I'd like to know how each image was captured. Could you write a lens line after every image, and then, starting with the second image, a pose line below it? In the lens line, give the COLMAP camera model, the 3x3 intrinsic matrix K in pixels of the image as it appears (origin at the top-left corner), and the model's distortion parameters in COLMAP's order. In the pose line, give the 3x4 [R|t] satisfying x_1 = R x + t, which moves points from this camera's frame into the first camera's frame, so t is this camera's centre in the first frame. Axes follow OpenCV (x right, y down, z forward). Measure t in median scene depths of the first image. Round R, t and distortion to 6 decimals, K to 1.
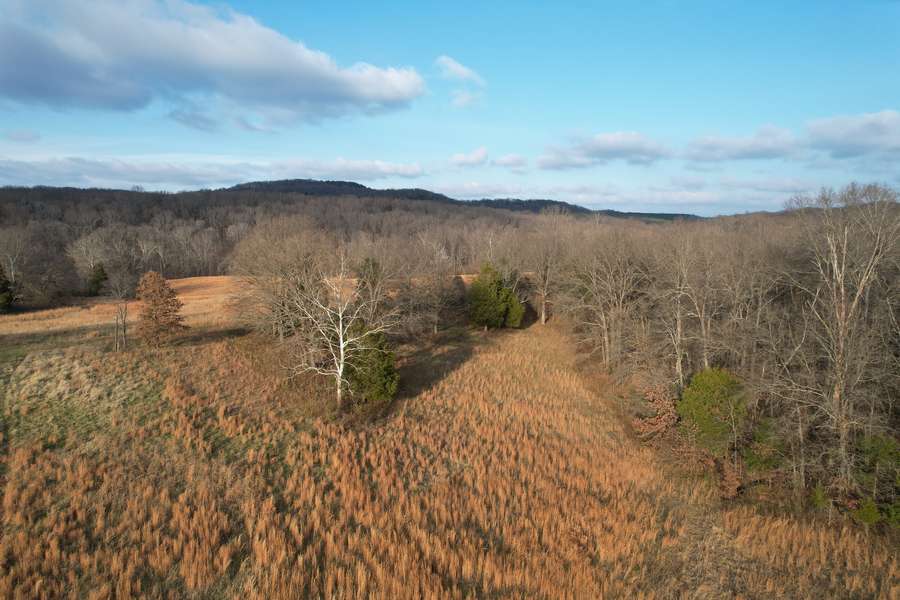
lens RADIAL K [[582.4, 0, 448.8], [0, 582.4, 307.7], [0, 0, 1]] dist [-0.065372, 0.063152]
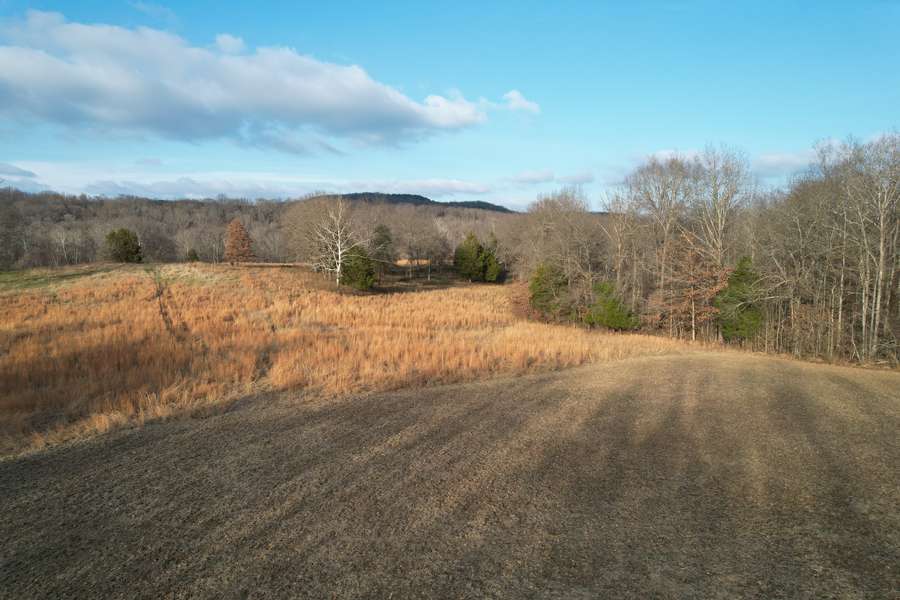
lens RADIAL K [[582.4, 0, 447.5], [0, 582.4, 294.6], [0, 0, 1]] dist [-0.065372, 0.063152]
pose [[0.993130, 0.014720, -0.116091, 0.100946], [-0.020172, 0.998741, -0.045925, 0.077669], [0.115269, 0.047951, 0.992176, -0.202380]]
